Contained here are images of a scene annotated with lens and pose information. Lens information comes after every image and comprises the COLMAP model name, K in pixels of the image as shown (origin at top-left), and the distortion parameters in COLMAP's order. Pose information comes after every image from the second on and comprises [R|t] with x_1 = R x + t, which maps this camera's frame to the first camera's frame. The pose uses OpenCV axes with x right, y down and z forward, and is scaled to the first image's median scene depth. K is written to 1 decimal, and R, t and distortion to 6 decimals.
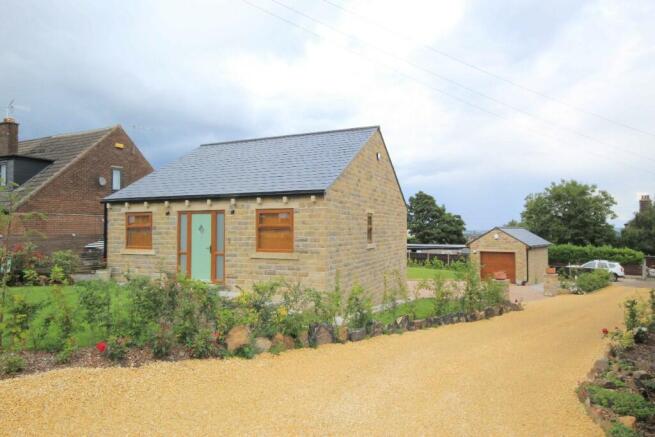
lens RADIAL K [[389.4, 0, 327.5], [0, 389.4, 218.5], [0, 0, 1]] dist [0.001567, 0.000485]
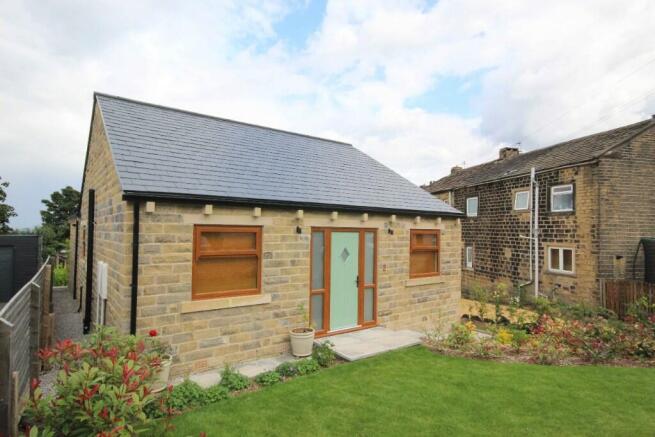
lens RADIAL K [[367.0, 0, 327.5], [0, 367.0, 218.5], [0, 0, 1]] dist [-0.001981, -0.000138]
pose [[0.496212, 0.038628, 0.867342, -0.886291], [-0.037331, 0.999035, -0.023135, -0.019529], [-0.867399, -0.020899, 0.497175, 0.682777]]
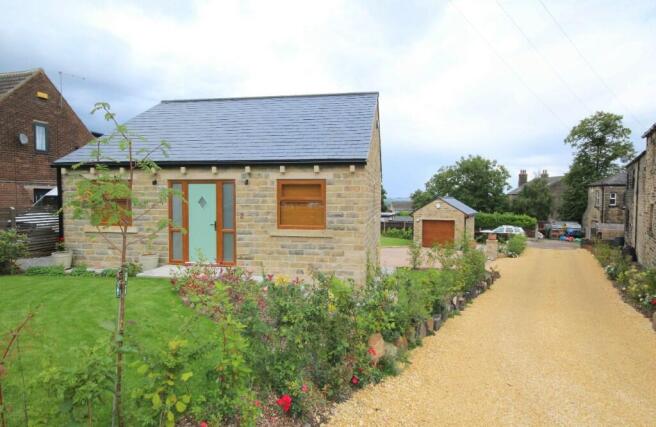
lens RADIAL K [[371.4, 0, 328.0], [0, 371.4, 213.5], [0, 0, 1]] dist [0.005804, 0.001526]
pose [[0.972114, -0.005853, 0.234434, -0.241734], [-0.011307, 0.997356, 0.071787, -0.008109], [-0.234234, -0.072436, 0.969478, 0.157249]]
